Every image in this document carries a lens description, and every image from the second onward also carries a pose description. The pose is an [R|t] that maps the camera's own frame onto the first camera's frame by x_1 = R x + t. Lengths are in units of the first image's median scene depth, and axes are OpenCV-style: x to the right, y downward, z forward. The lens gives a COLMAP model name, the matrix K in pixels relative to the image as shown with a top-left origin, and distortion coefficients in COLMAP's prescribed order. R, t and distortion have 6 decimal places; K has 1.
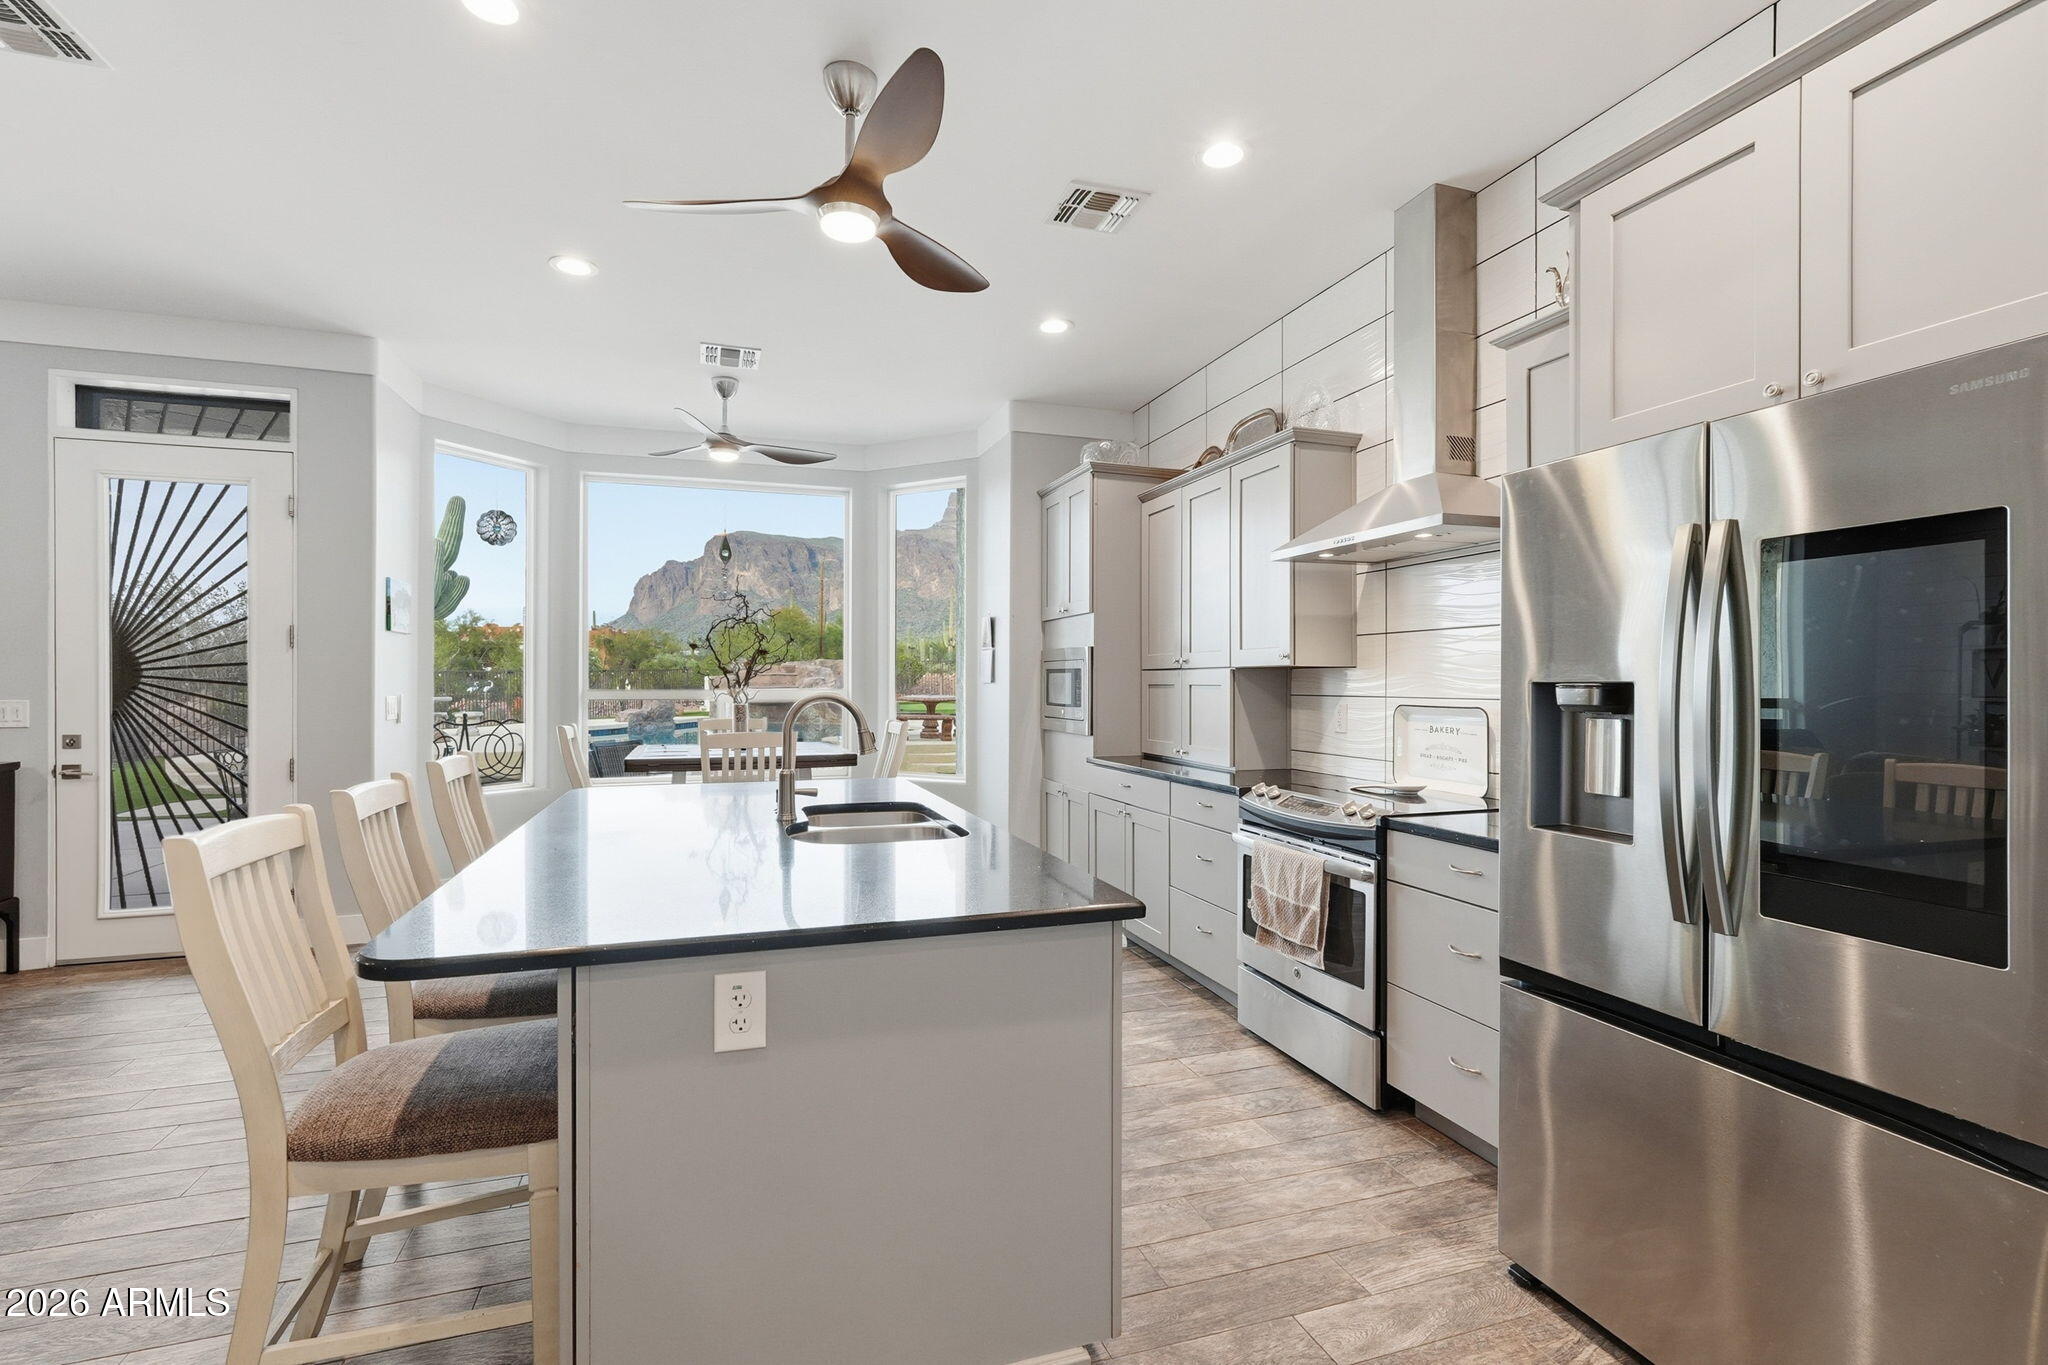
lens RADIAL K [[921.4, 0, 1010.4], [0, 921.4, 674.4], [0, 0, 1]] dist [0.002470, -0.000333]
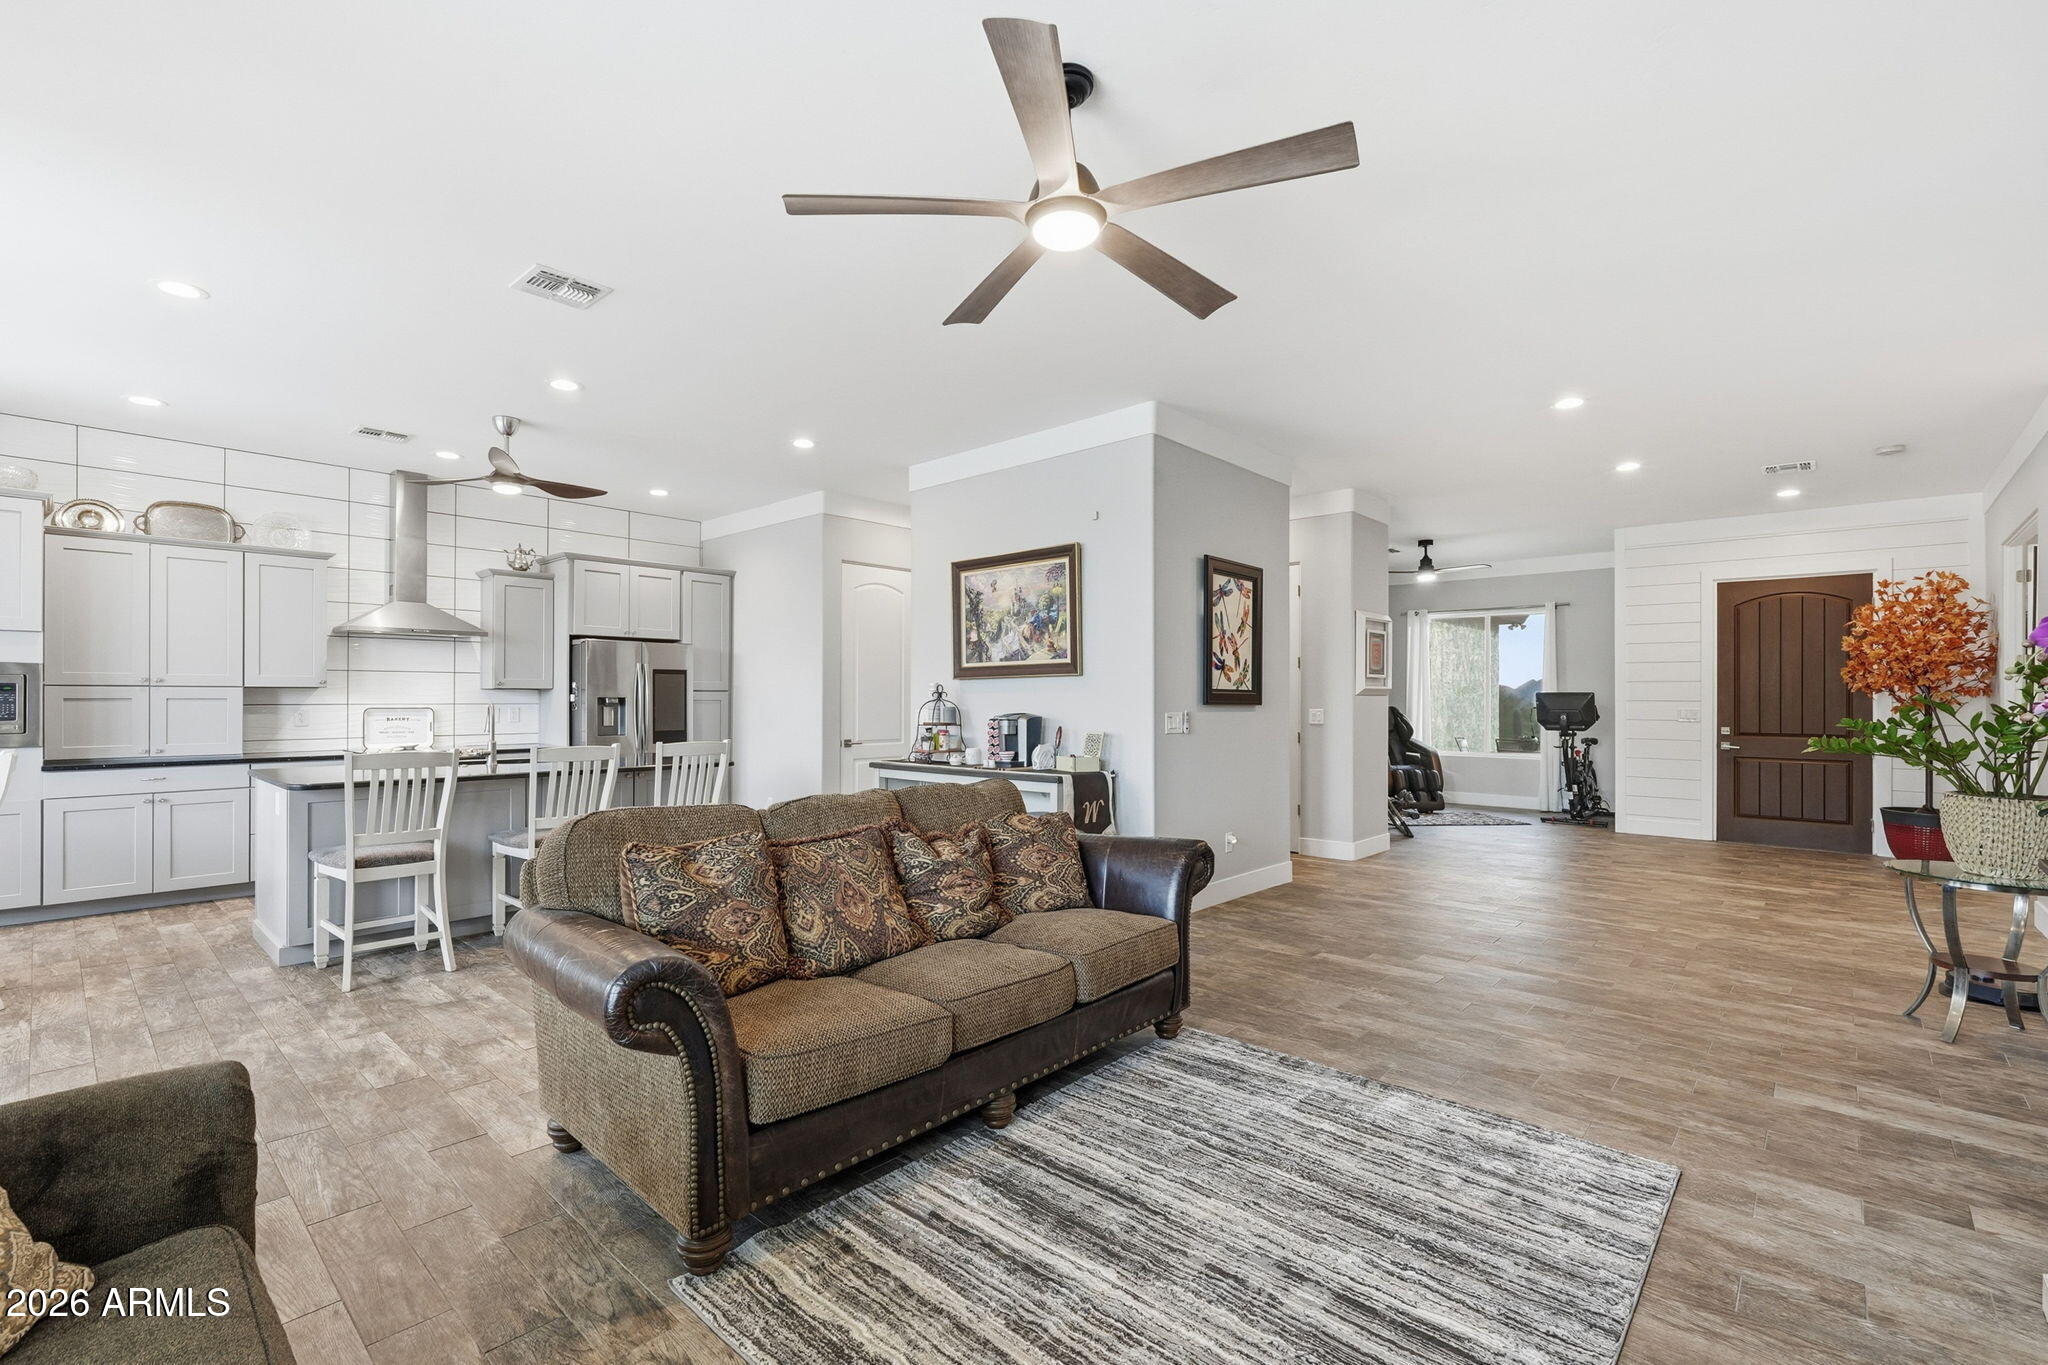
lens RADIAL K [[903.3, 0, 1016.1], [0, 903.3, 691.4], [0, 0, 1]] dist [-0.012313, 0.006026]
pose [[-0.487367, 0.002862, 0.873193, -1.137063], [-0.008990, 0.999925, -0.008295, 0.000789], [-0.873151, -0.011892, -0.487305, 0.427014]]
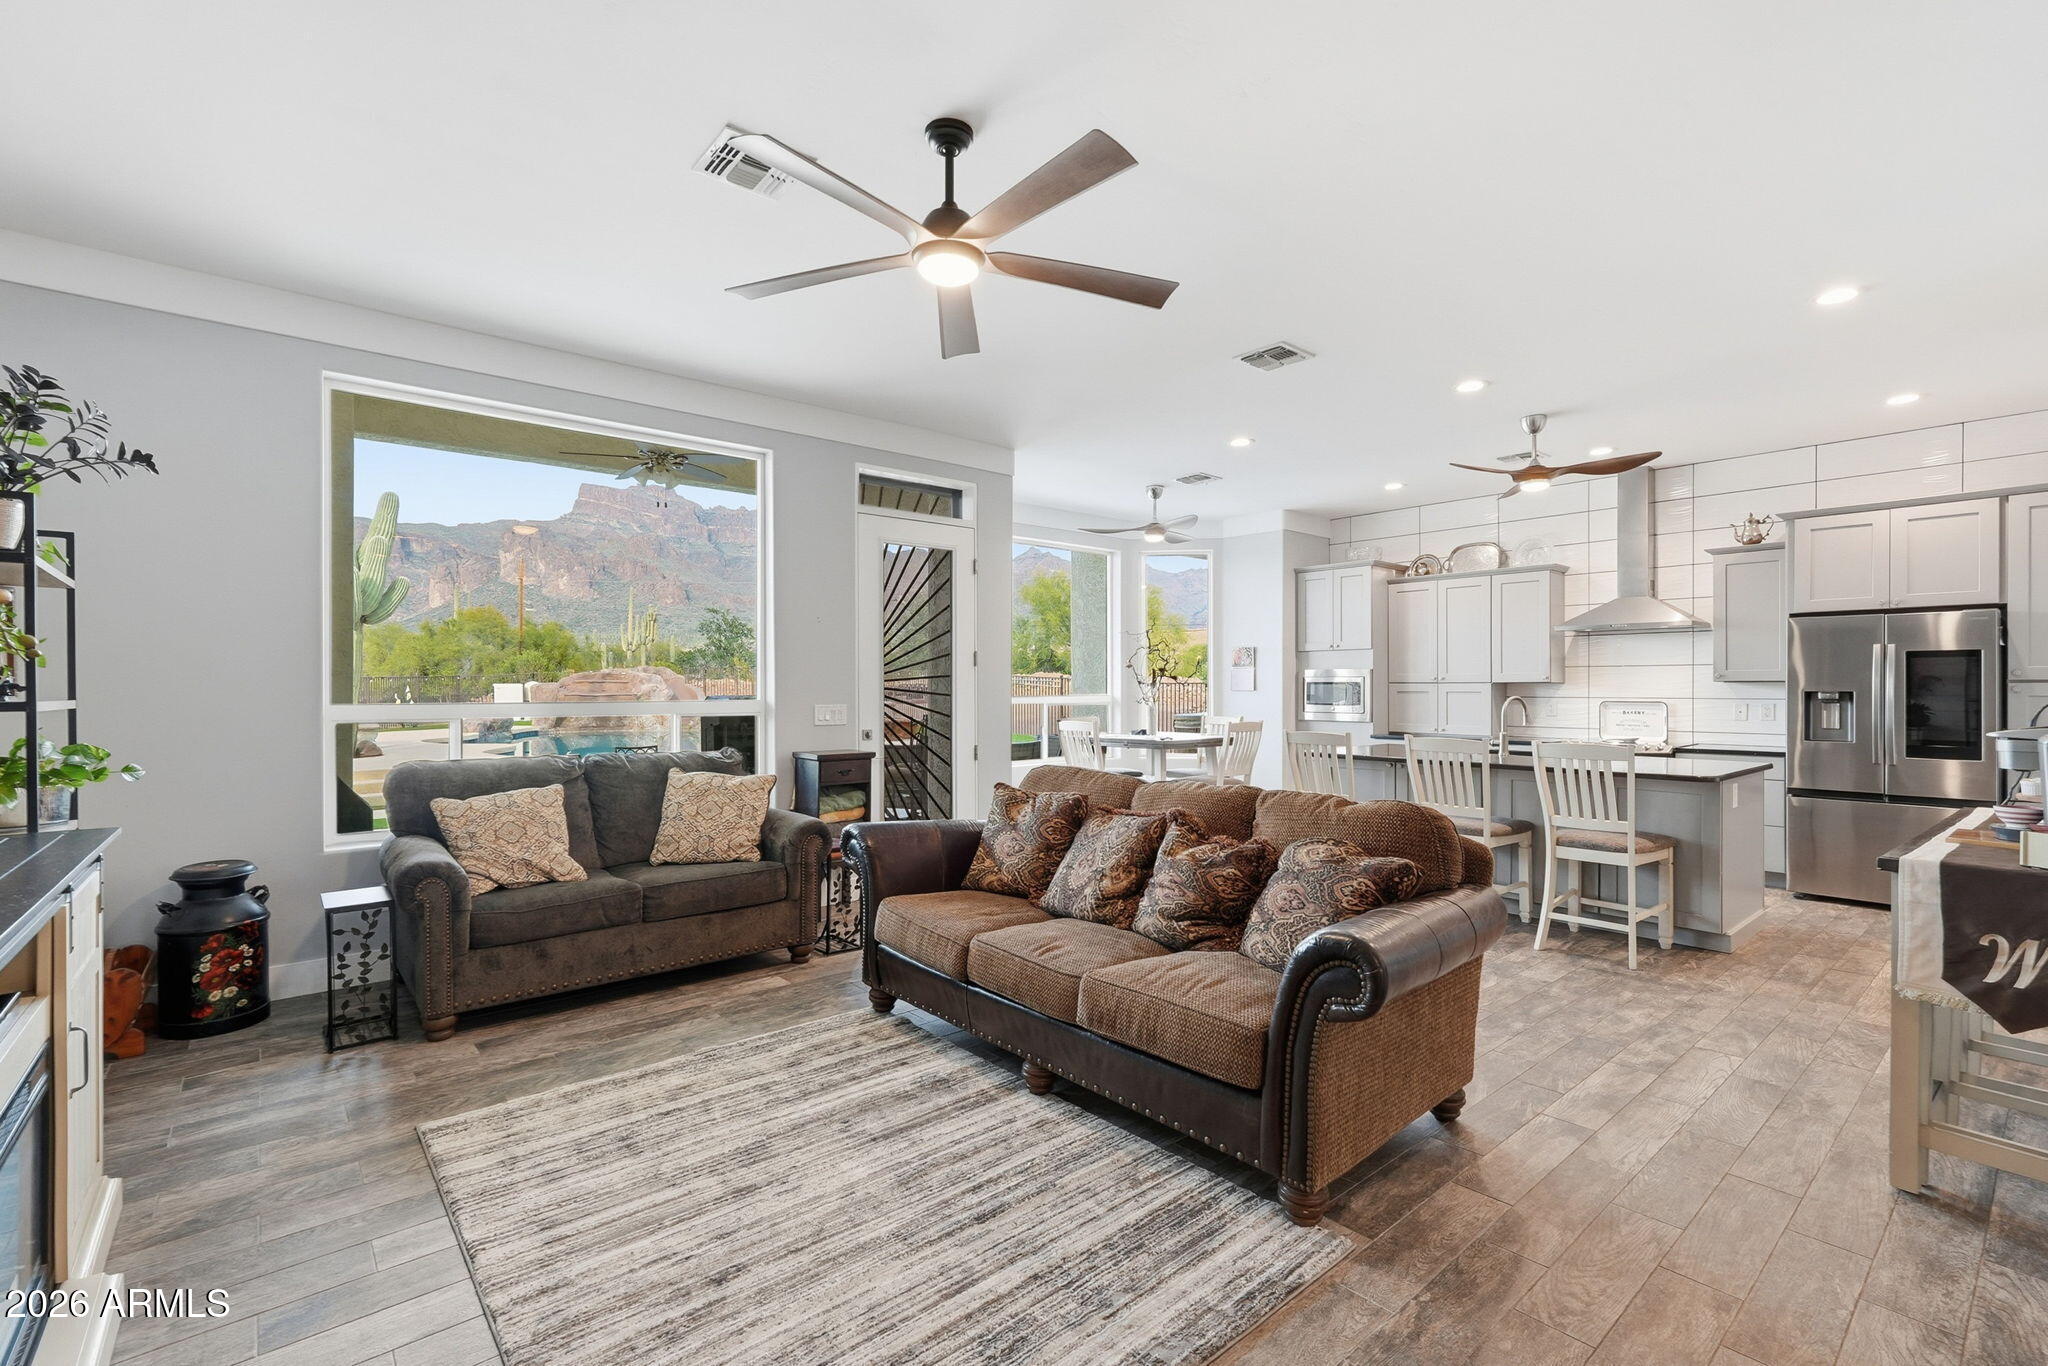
lens RADIAL K [[903.3, 0, 1021.2], [0, 903.3, 684.8], [0, 0, 1]] dist [-0.012313, 0.006026]
pose [[0.925586, 0.000415, 0.378536, -0.928878], [-0.001937, 0.999991, 0.003640, -0.005177], [-0.378531, -0.004103, 0.925579, -0.231585]]
